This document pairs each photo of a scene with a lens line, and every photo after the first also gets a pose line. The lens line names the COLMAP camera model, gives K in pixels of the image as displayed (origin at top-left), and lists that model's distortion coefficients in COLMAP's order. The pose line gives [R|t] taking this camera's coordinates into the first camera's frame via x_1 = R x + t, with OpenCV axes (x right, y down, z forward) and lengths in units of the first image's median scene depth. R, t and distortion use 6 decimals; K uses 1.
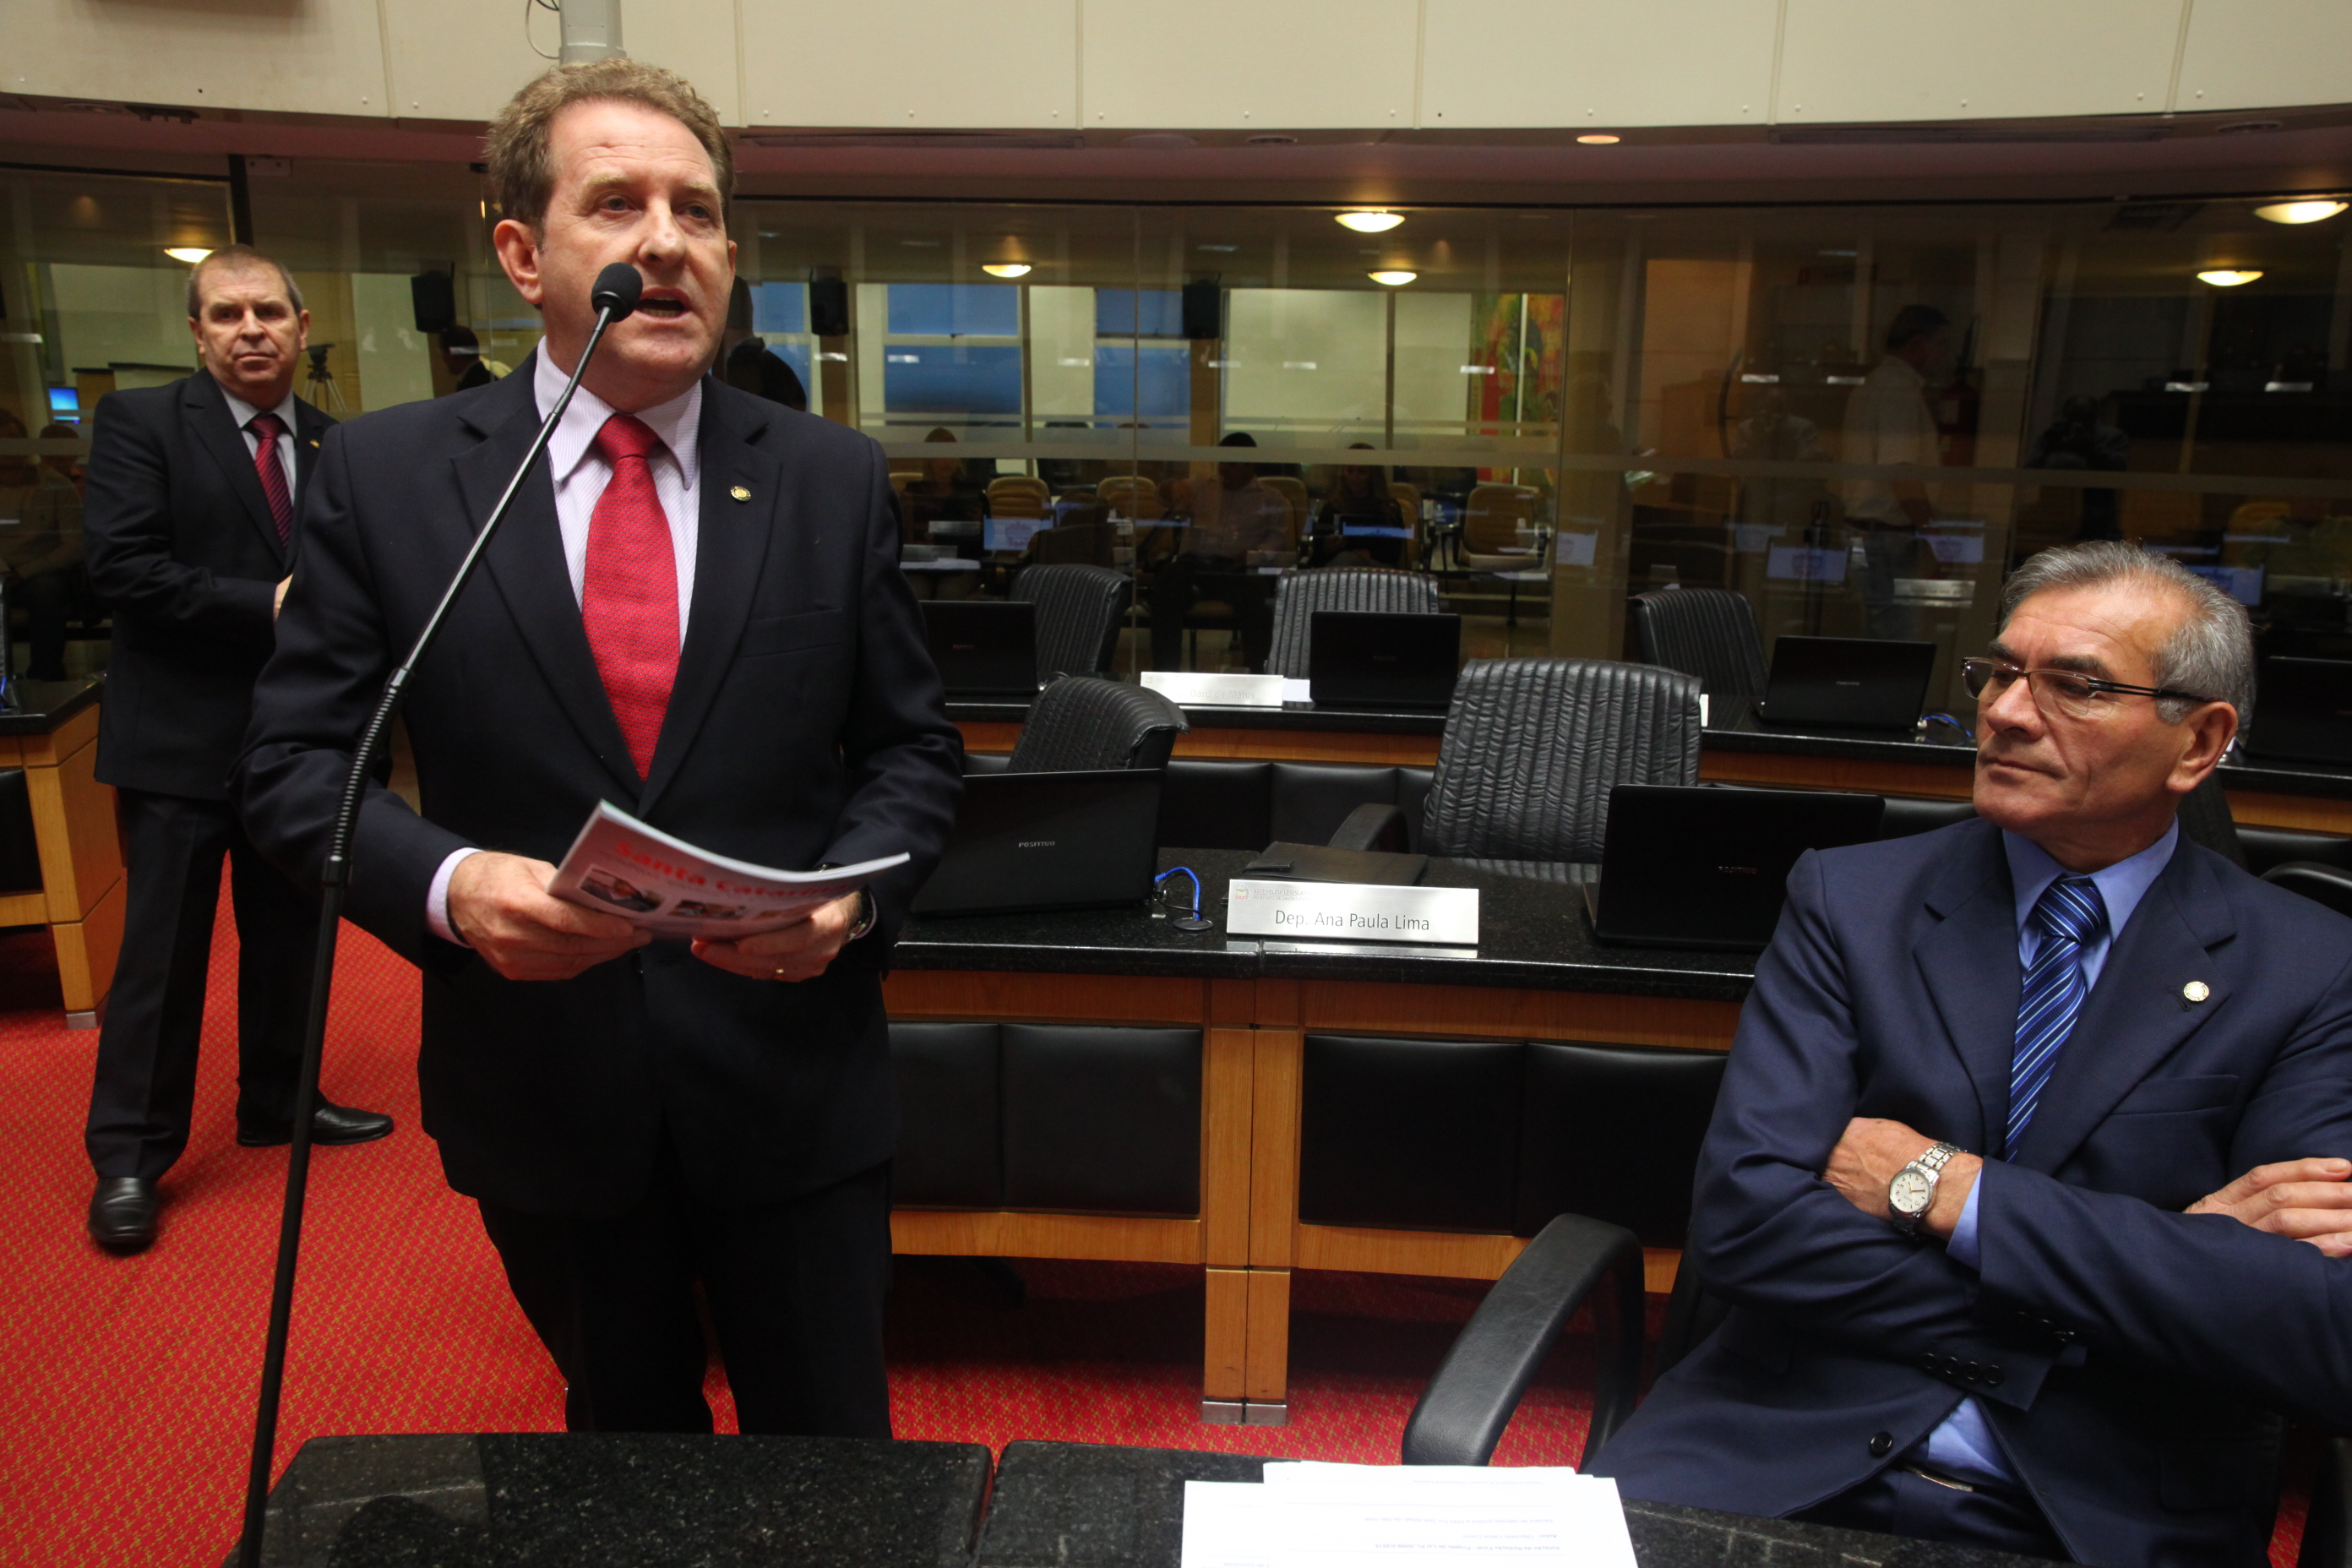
lens RADIAL K [[1830.5, 0, 1186.0], [0, 1830.5, 790.2], [0, 0, 1]] dist [-0.008777, 0.002213]
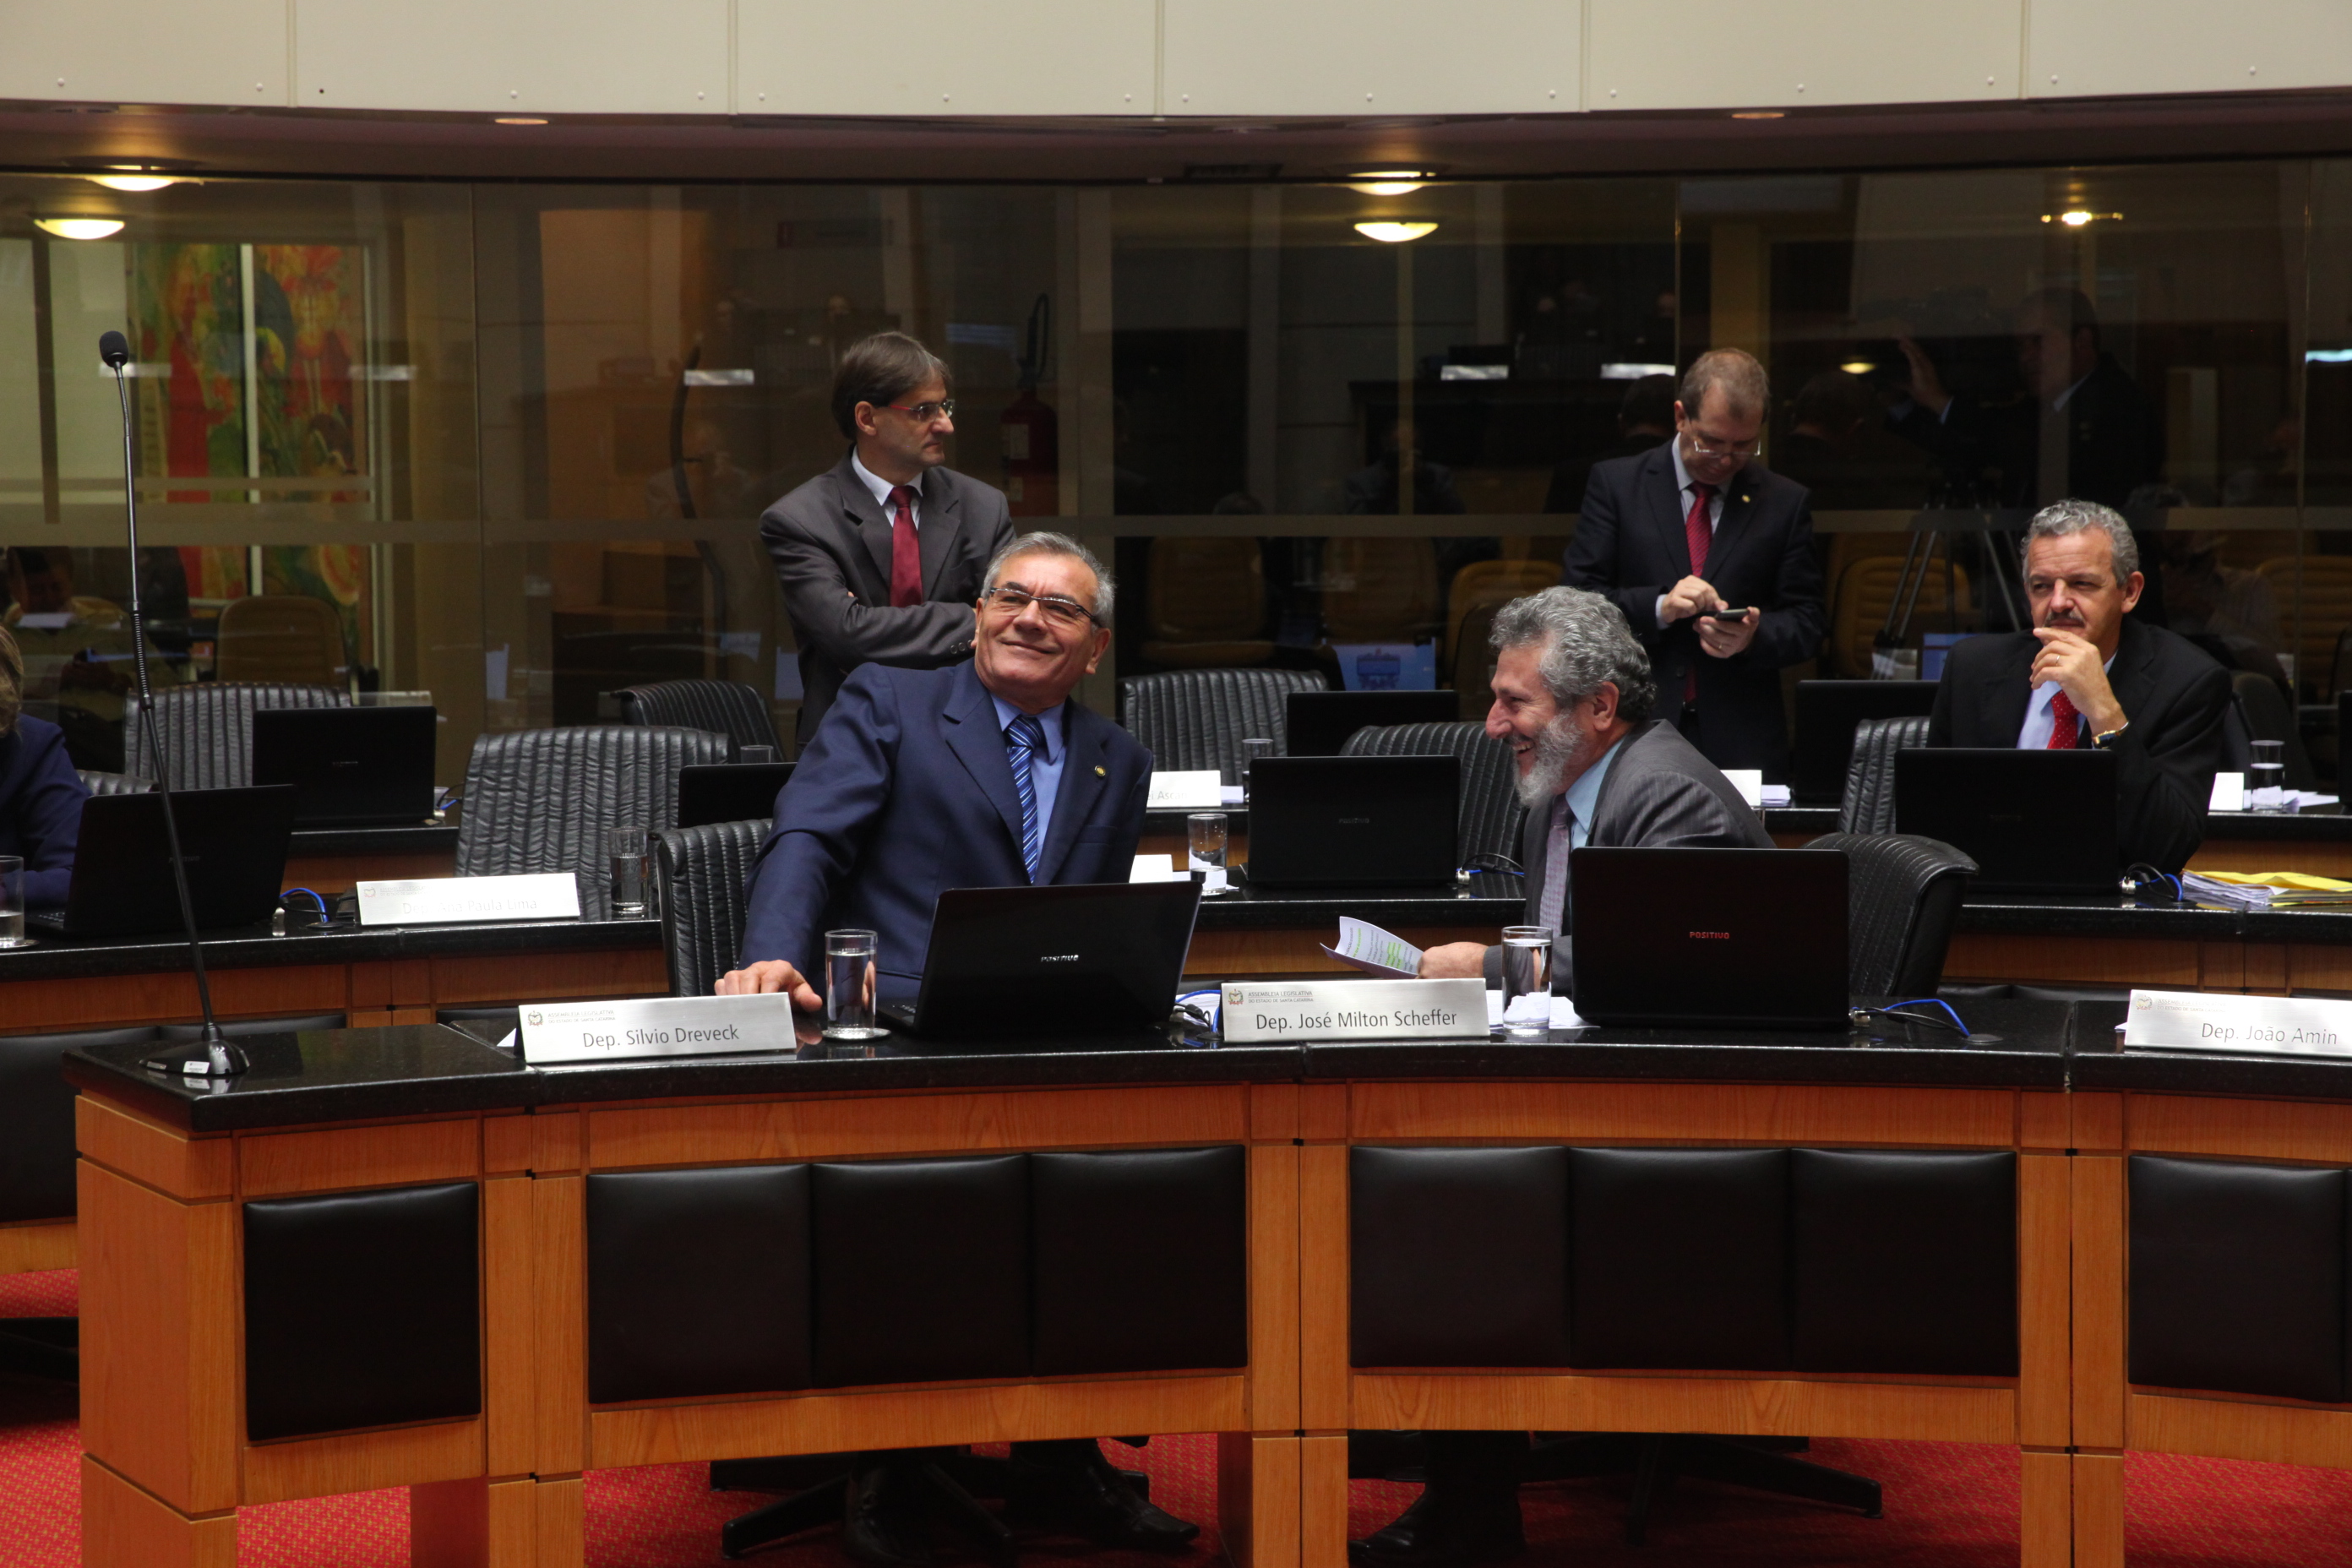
lens RADIAL K [[4721.9, 0, 1177.1], [0, 4721.9, 782.3], [0, 0, 1]] dist [0.031544, 0.000000]
pose [[0.921807, -0.052243, 0.384113, -0.441768], [0.102700, 0.988383, -0.112032, 0.258462], [-0.373798, 0.142720, 0.916464, -1.320567]]
